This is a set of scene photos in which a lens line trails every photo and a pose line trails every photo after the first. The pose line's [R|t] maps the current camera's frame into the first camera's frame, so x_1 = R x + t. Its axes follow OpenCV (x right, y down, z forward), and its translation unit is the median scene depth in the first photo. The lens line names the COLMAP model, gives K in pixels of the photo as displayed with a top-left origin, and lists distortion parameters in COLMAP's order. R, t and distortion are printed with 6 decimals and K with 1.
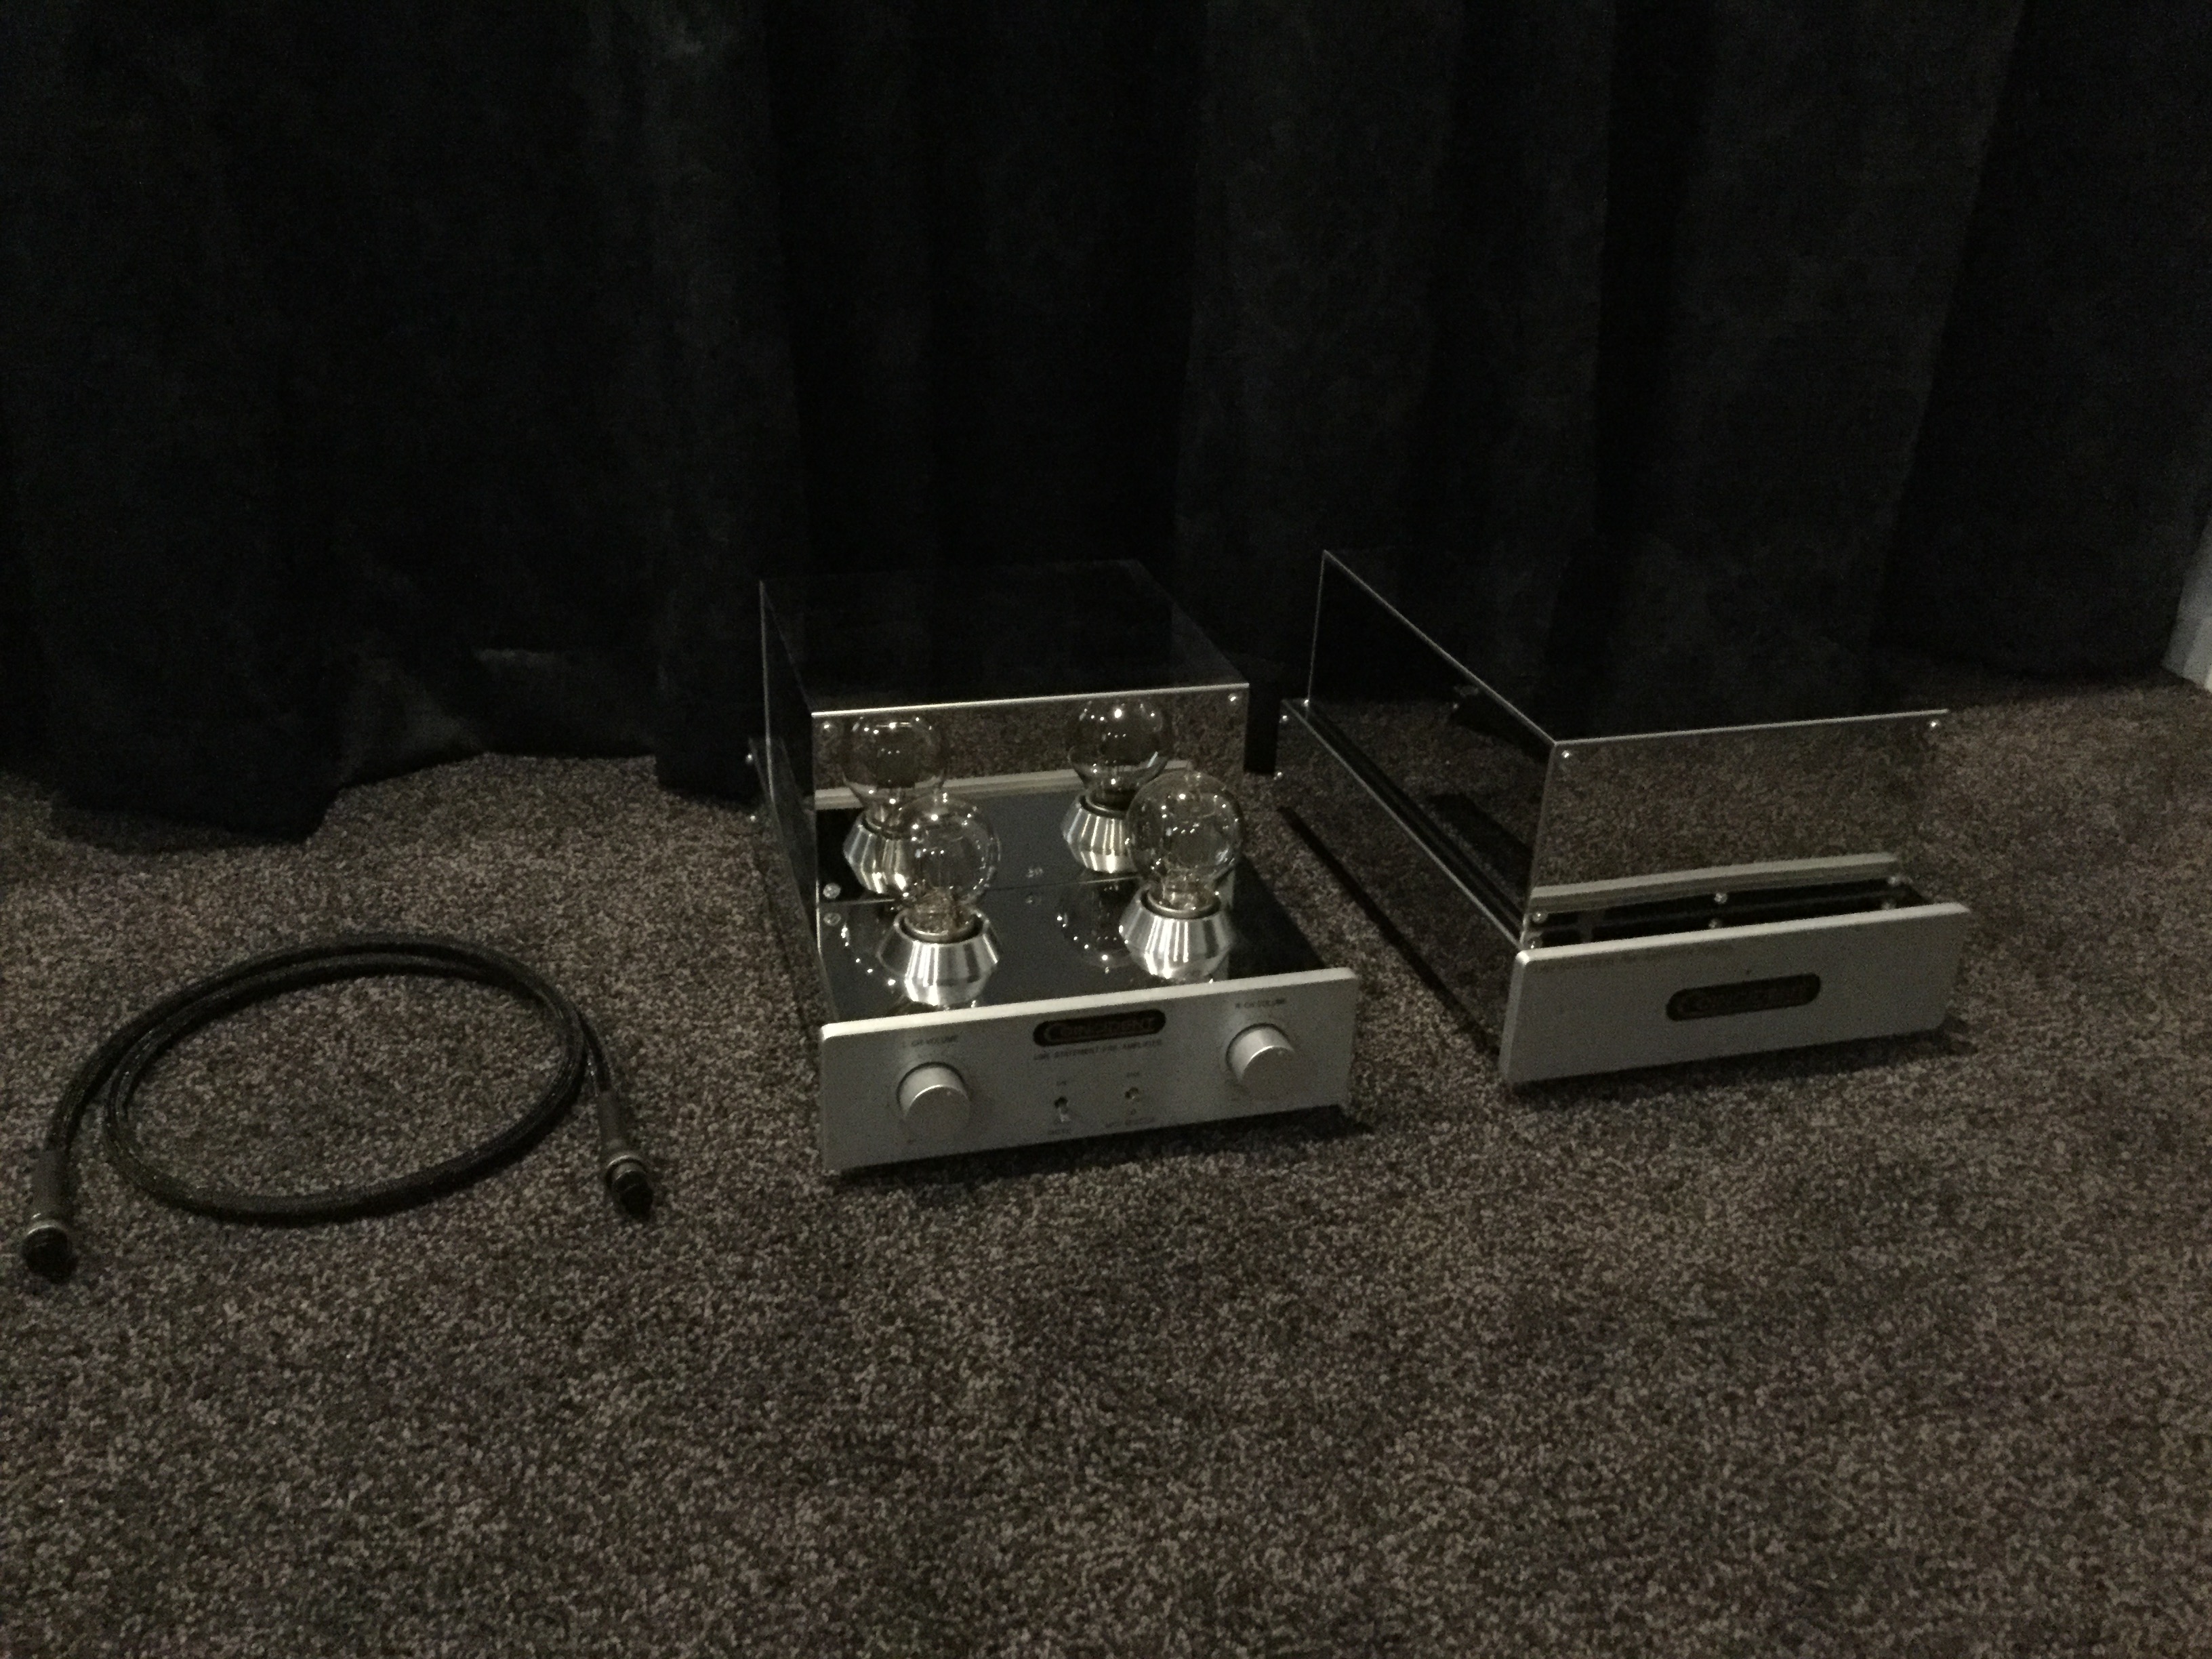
lens RADIAL K [[2028.9, 0, 1107.5], [0, 2028.9, 816.7], [0, 0, 1]] dist [0.114834, -0.266303]
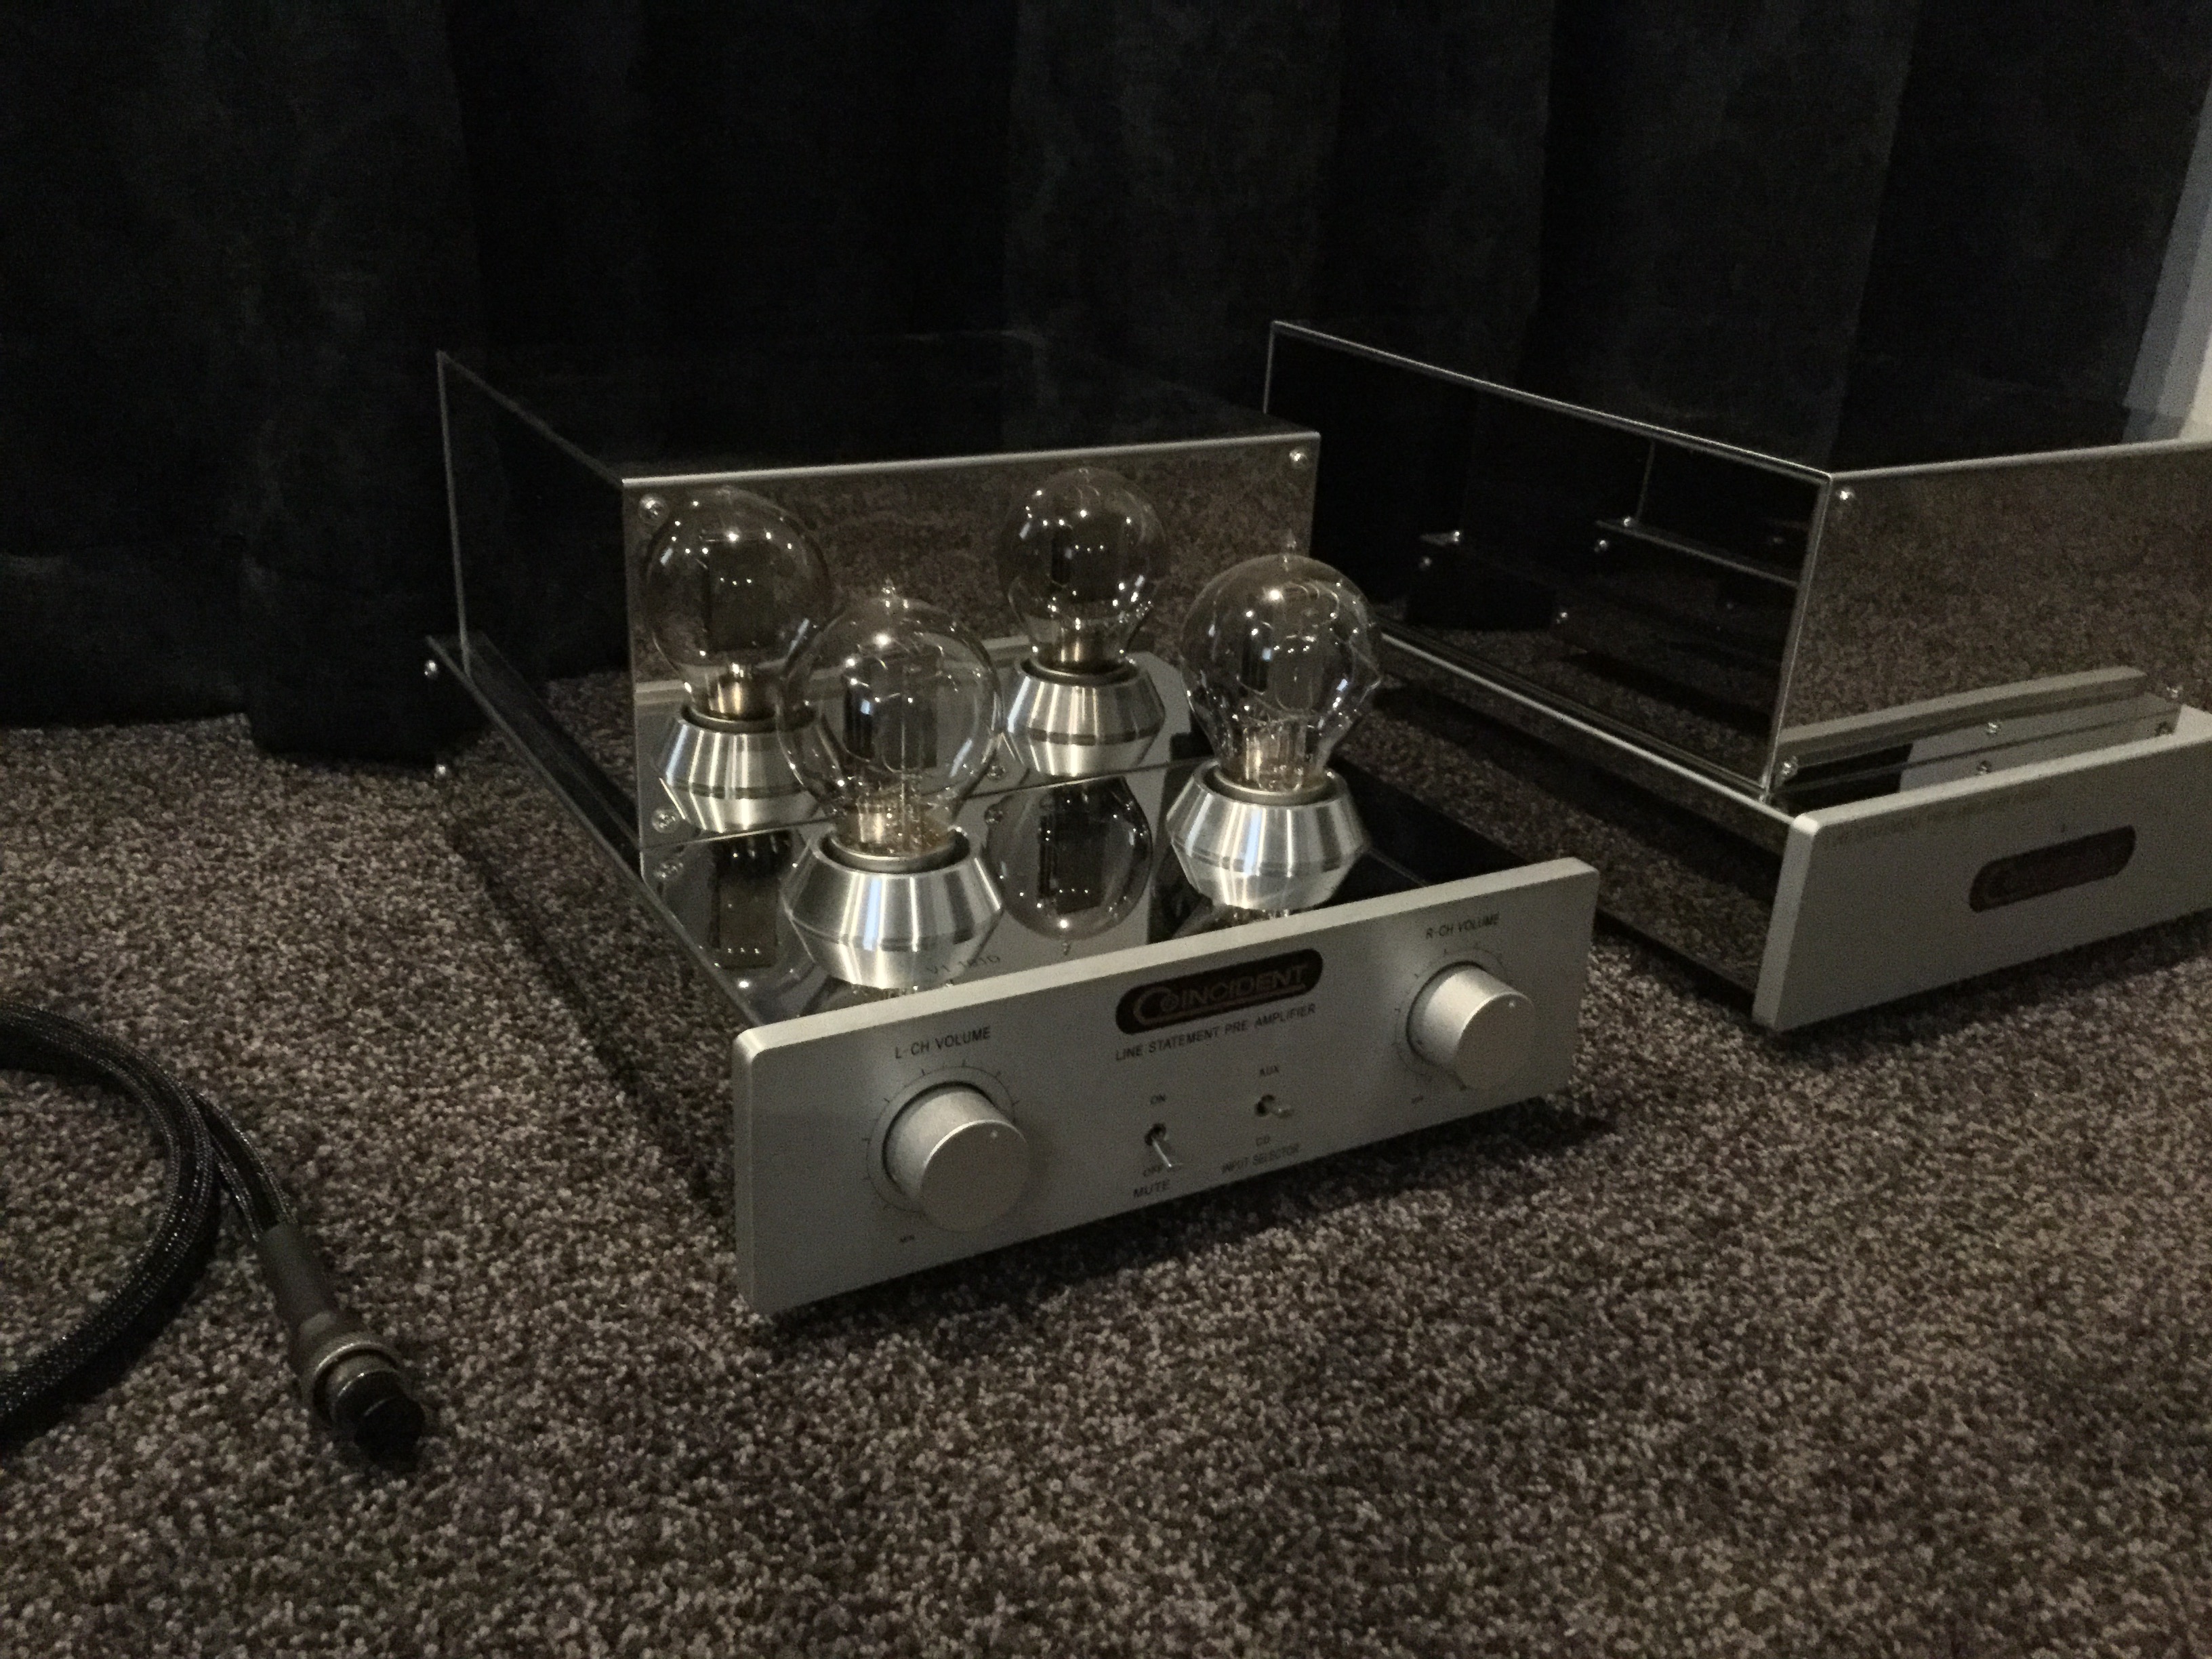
lens RADIAL K [[2028.9, 0, 1107.5], [0, 2028.9, 816.7], [0, 0, 1]] dist [0.114834, -0.266303]
pose [[0.969849, -0.085665, 0.228156, -0.151766], [0.096743, 0.994592, -0.037796, 0.071782], [-0.223684, 0.058729, 0.972891, 0.444911]]
